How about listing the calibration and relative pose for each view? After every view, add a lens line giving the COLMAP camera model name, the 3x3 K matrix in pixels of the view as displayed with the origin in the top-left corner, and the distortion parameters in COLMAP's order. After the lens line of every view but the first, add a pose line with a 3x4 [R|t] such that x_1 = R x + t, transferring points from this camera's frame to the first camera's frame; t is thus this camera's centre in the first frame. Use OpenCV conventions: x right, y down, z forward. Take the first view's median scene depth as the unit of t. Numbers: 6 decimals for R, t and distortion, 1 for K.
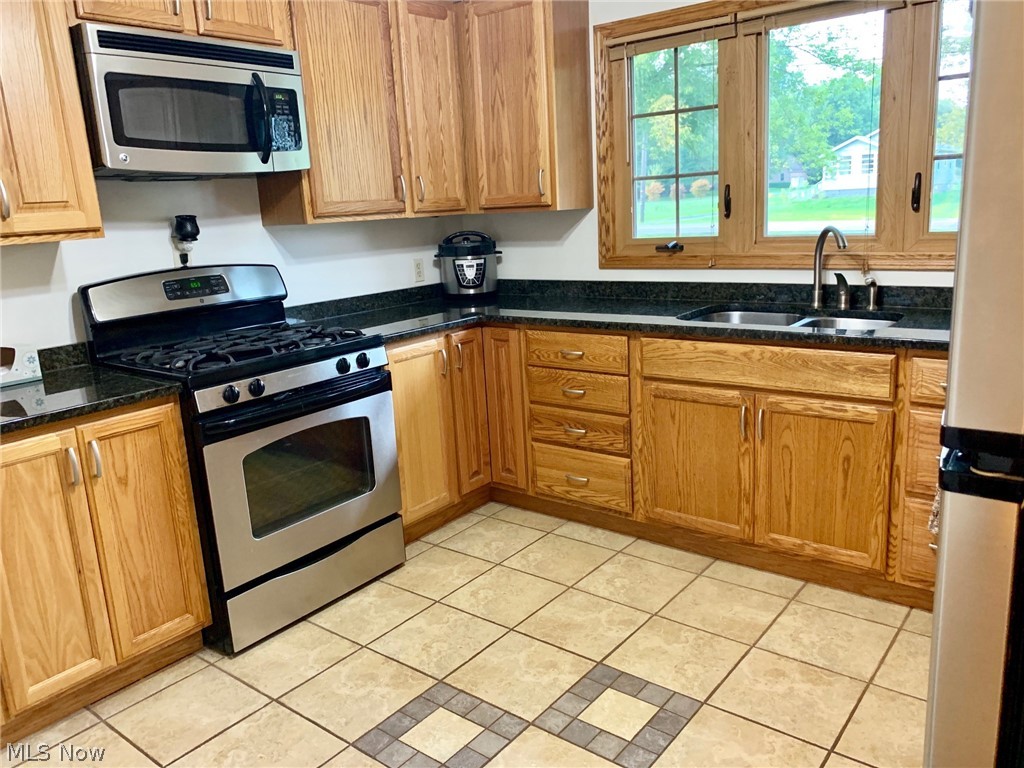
lens RADIAL K [[786.8, 0, 509.8], [0, 786.8, 378.2], [0, 0, 1]] dist [-0.002802, -0.006010]
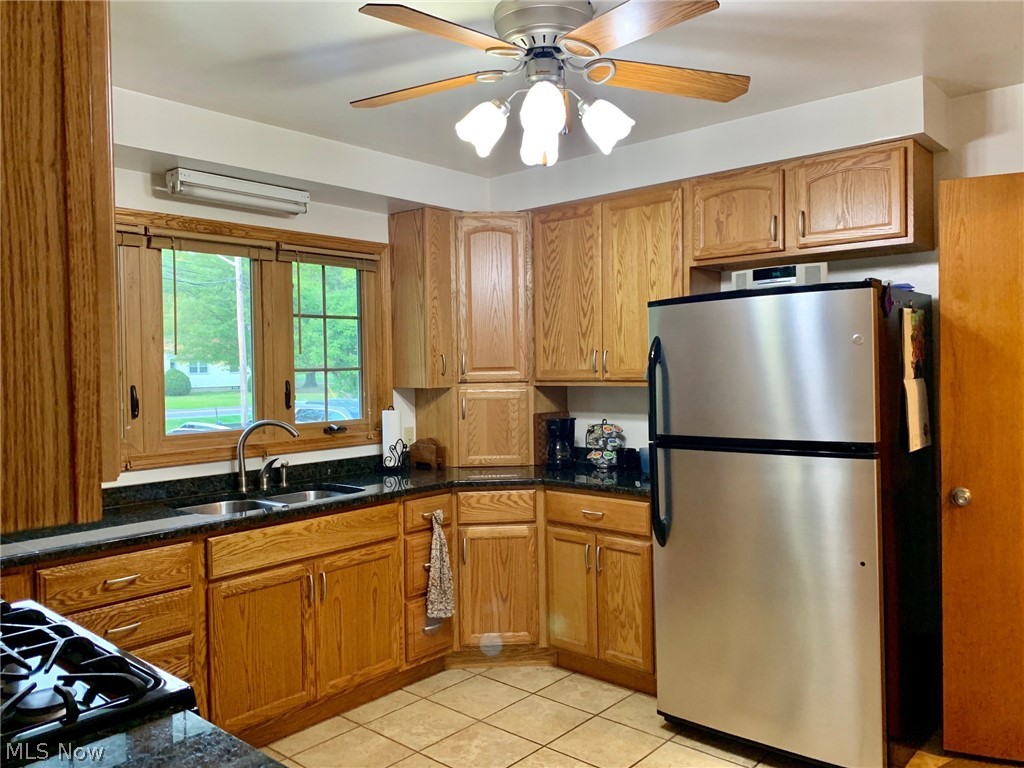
lens RADIAL K [[786.8, 0, 510.6], [0, 786.8, 386.7], [0, 0, 1]] dist [-0.002802, -0.006010]
pose [[0.039827, 0.031866, 0.998698, -0.813617], [0.236611, 0.970764, -0.040410, -0.110910], [-0.970788, 0.237913, 0.031123, 0.608509]]
